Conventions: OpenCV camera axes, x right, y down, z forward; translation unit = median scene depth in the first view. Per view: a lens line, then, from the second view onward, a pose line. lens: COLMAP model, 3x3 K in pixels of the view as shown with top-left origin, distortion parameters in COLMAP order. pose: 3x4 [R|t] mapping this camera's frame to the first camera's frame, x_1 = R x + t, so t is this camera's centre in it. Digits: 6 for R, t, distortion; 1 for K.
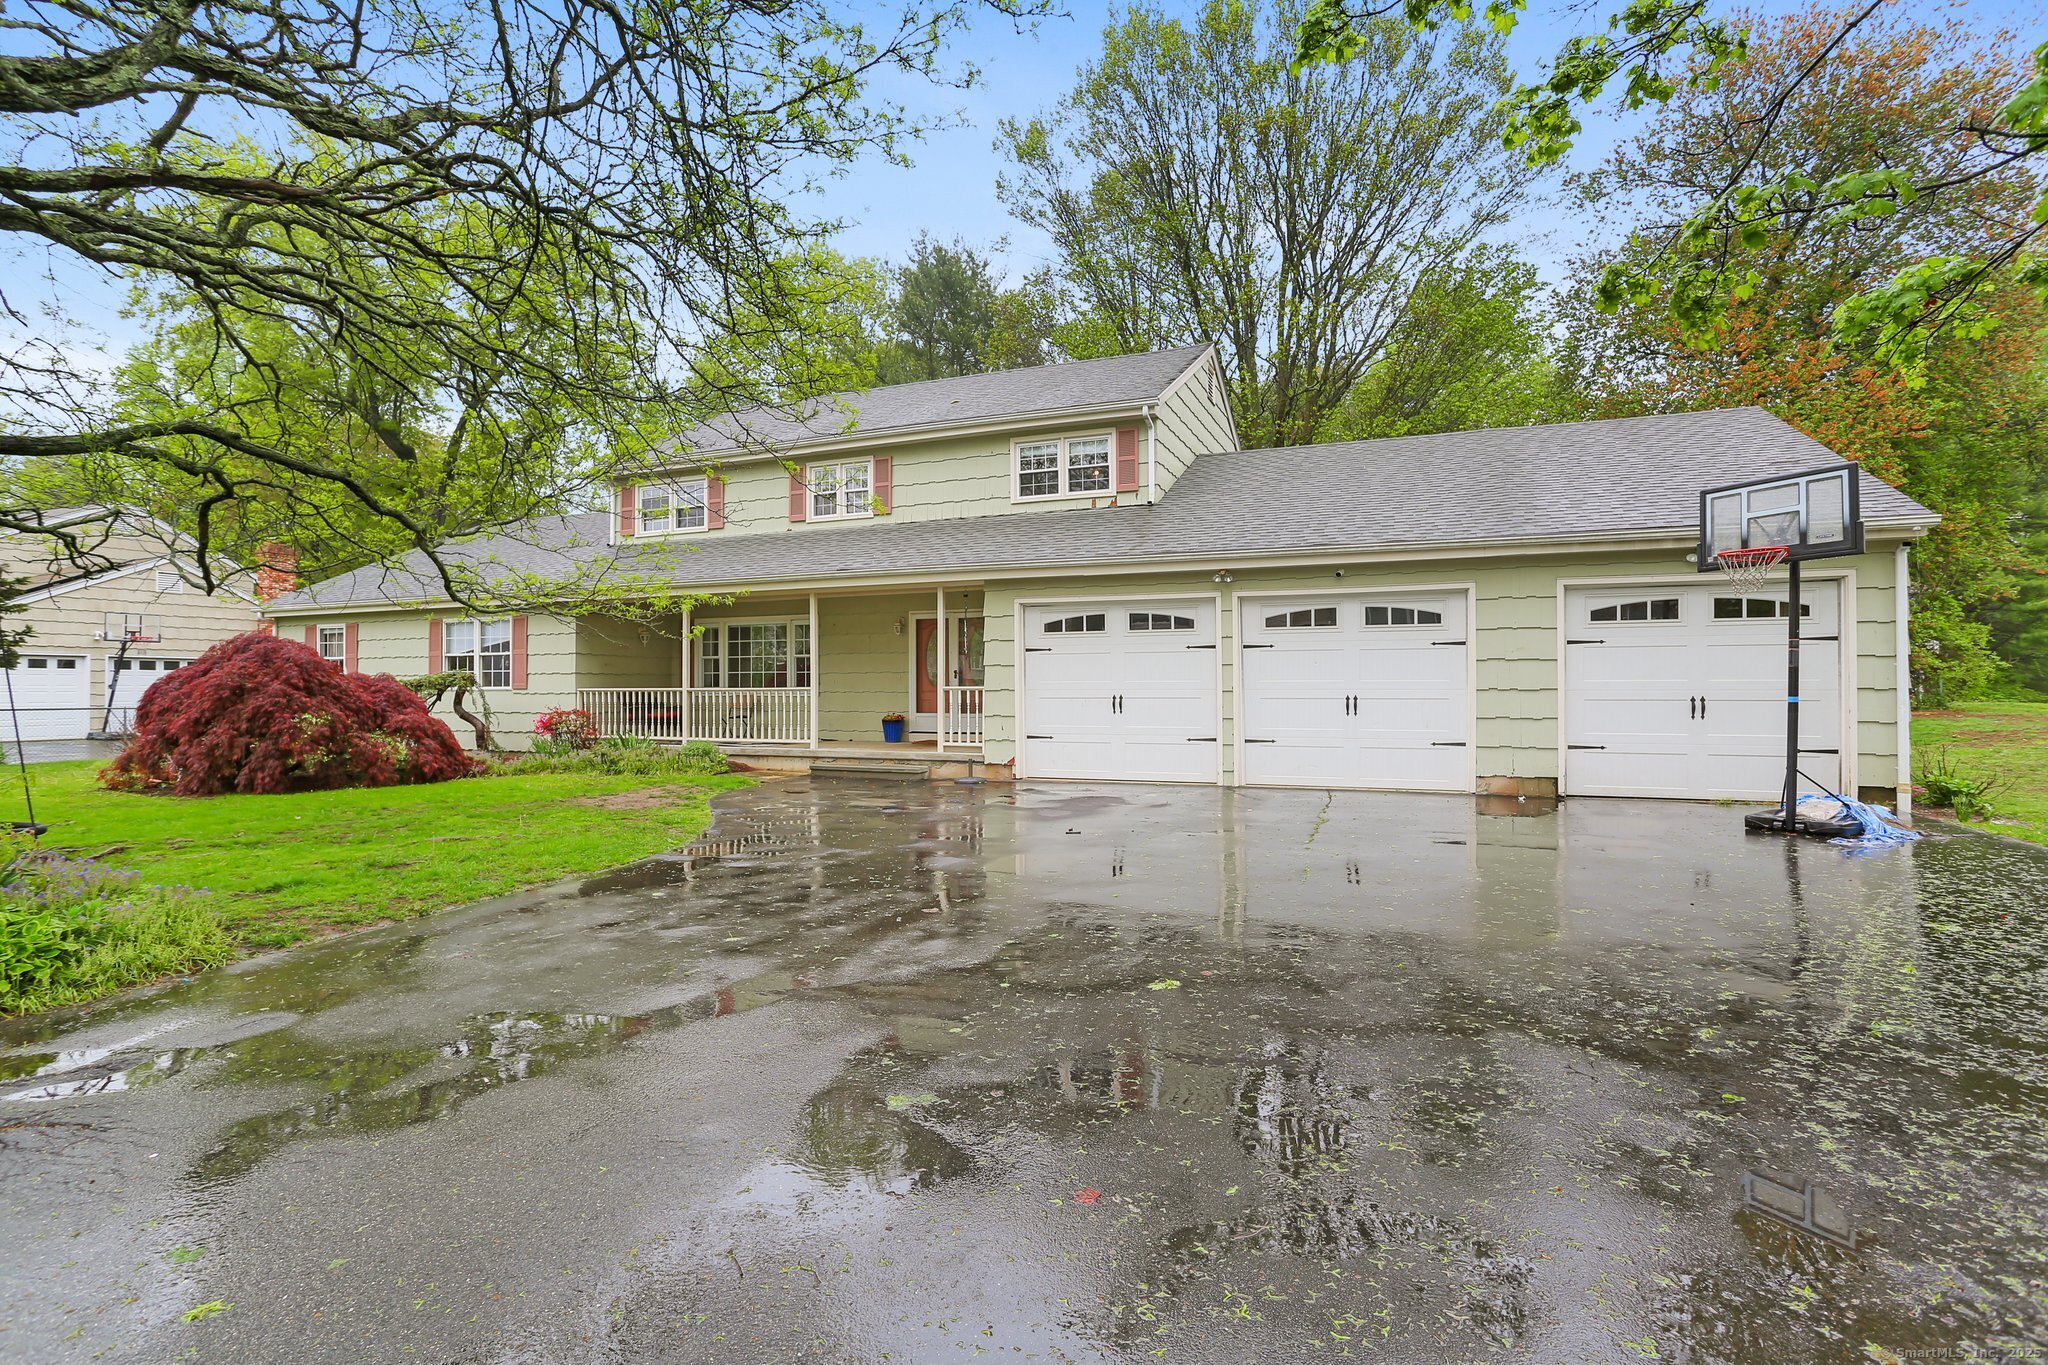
lens RADIAL K [[993.7, 0, 984.7], [0, 993.7, 683.0], [0, 0, 1]] dist [-0.025512, 0.023777]
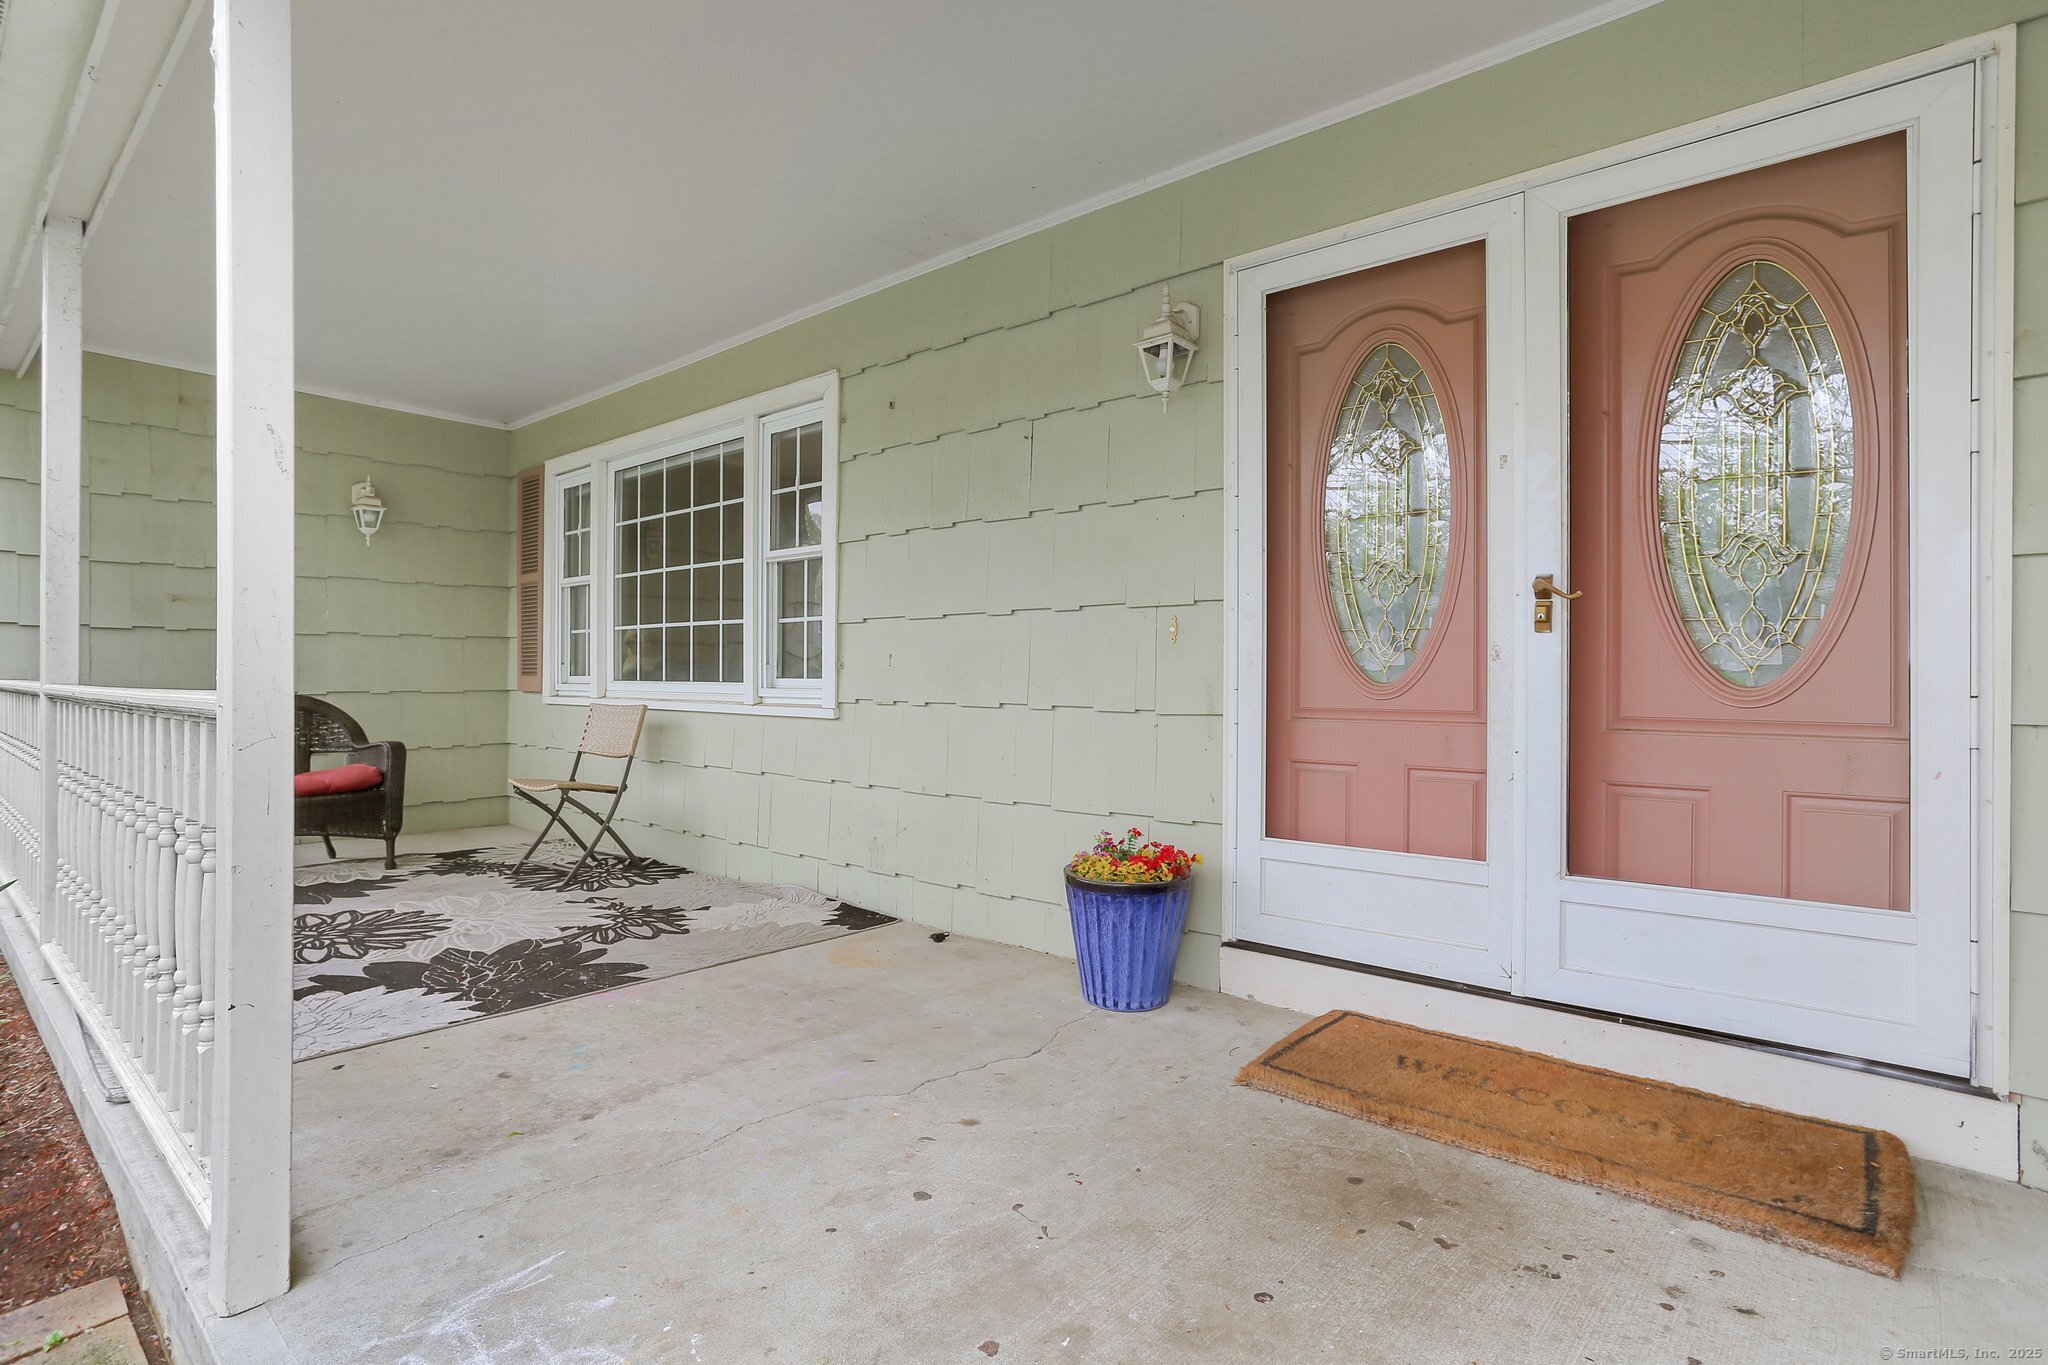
lens RADIAL K [[992.6, 0, 1016.5], [0, 992.6, 662.8], [0, 0, 1]] dist [-0.054391, 0.033316]
pose [[0.954627, 0.002418, -0.297796, -0.065339], [-0.007813, 0.999826, -0.016929, 0.004528], [0.297703, 0.018488, 0.954480, 0.916938]]
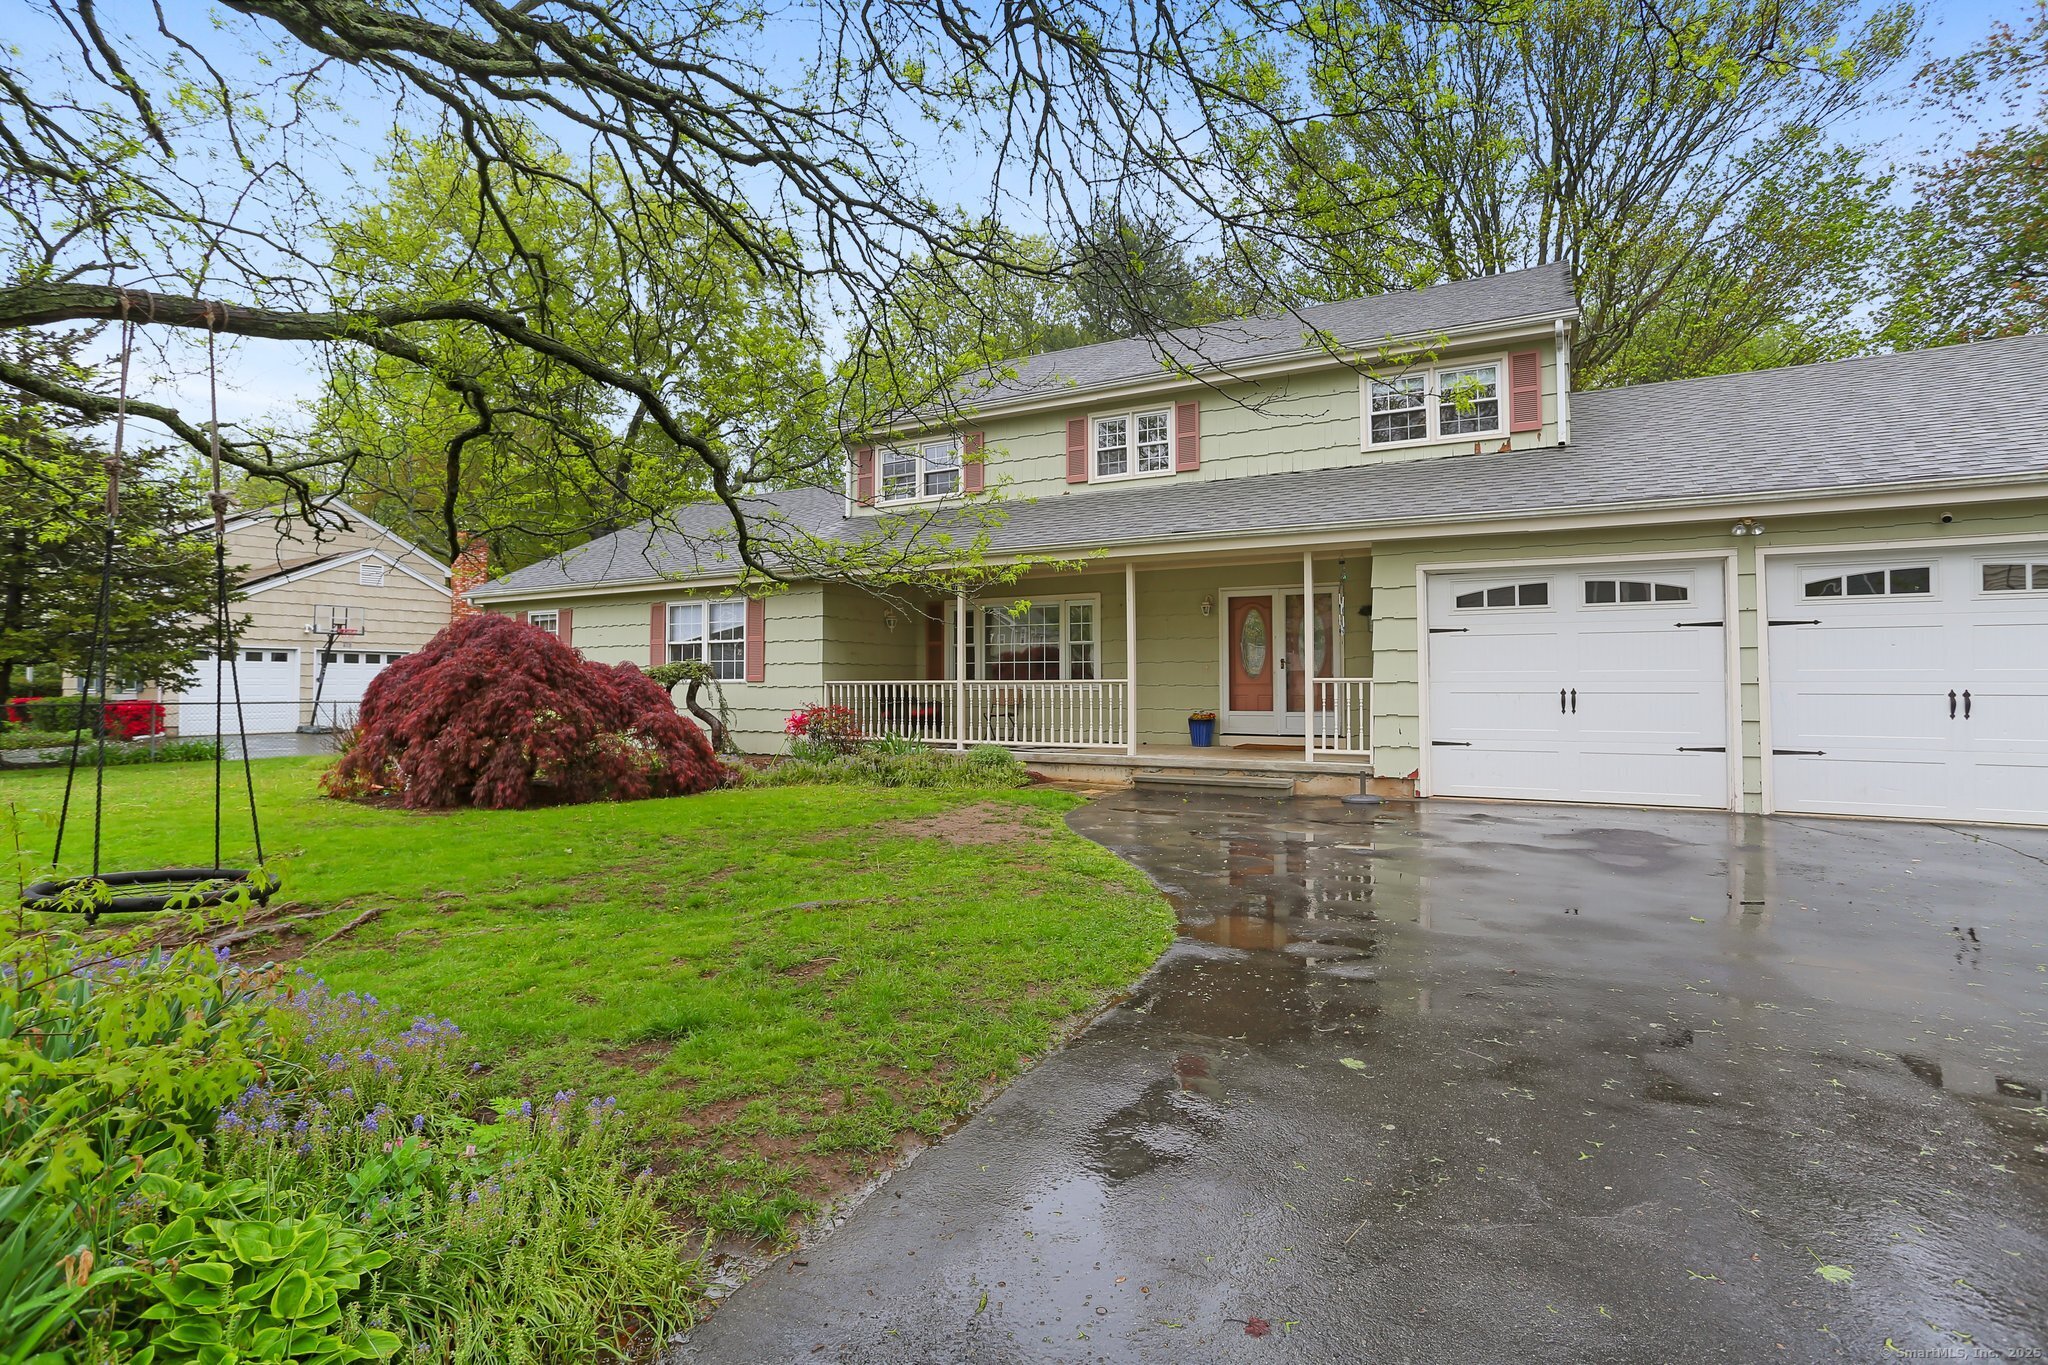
lens RADIAL K [[992.6, 0, 1016.5], [0, 992.6, 662.8], [0, 0, 1]] dist [-0.054391, 0.033316]
pose [[0.995381, -0.001382, -0.095988, -0.183307], [-0.000073, 0.999885, -0.015144, 0.003066], [0.095998, 0.015081, 0.995267, 0.184752]]
